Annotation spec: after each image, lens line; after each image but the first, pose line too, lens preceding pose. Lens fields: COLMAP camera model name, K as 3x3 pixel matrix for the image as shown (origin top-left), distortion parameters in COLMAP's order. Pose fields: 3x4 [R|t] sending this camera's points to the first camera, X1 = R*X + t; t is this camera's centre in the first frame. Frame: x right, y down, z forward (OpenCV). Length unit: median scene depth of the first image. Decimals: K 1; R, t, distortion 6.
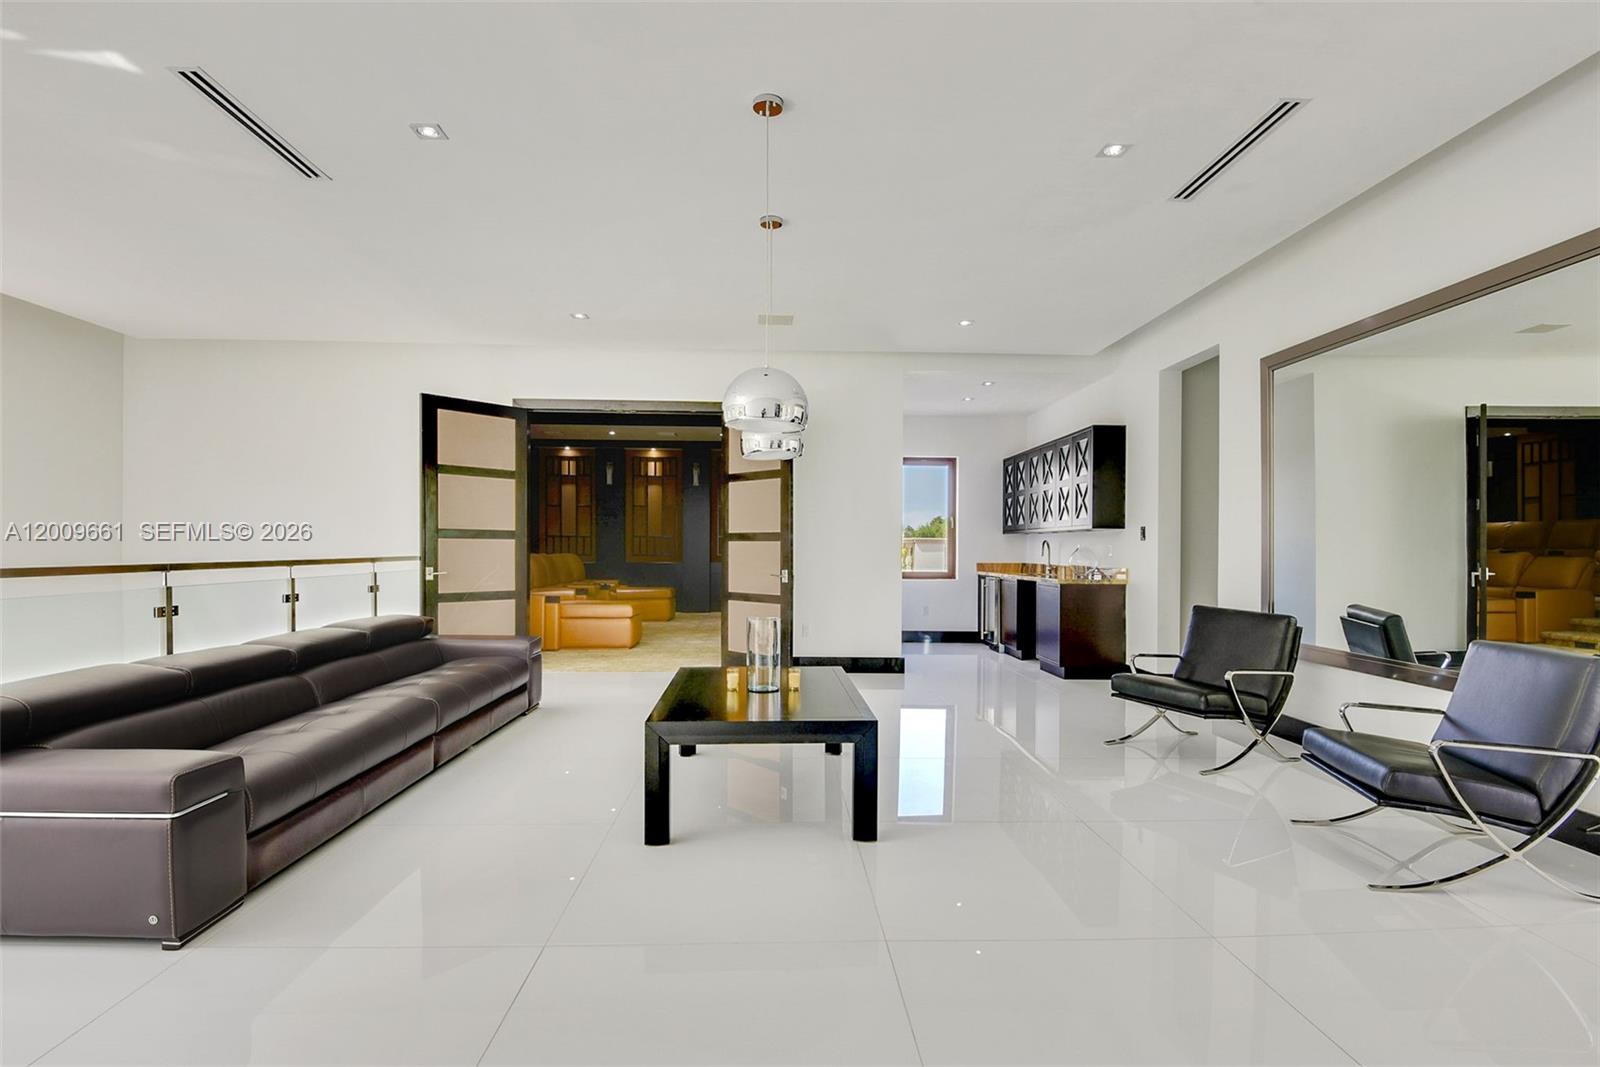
lens RADIAL K [[753.8, 0, 793.2], [0, 753.8, 547.8], [0, 0, 1]] dist [-0.027710, -0.004362]
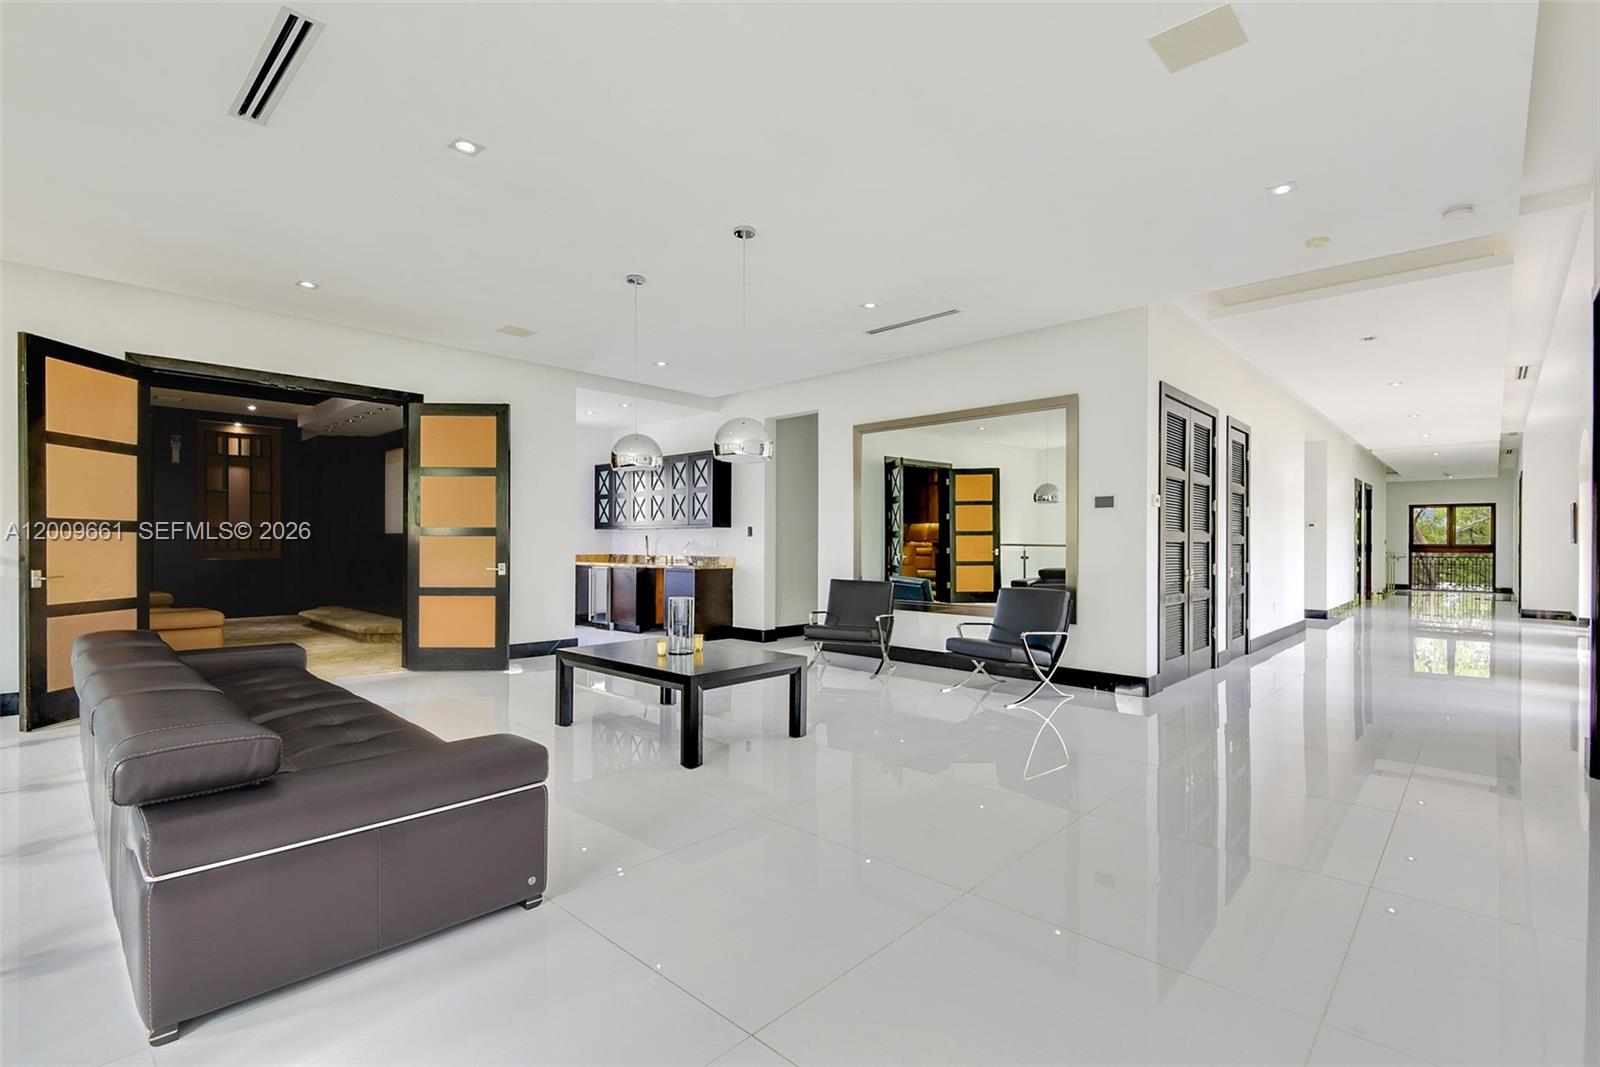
lens RADIAL K [[753.8, 0, 795.2], [0, 753.8, 543.0], [0, 0, 1]] dist [-0.027710, -0.004362]
pose [[0.691930, -0.002650, 0.721960, -0.460548], [-0.003458, 0.999970, 0.006985, -0.007767], [-0.721956, -0.007330, 0.691900, -0.029464]]
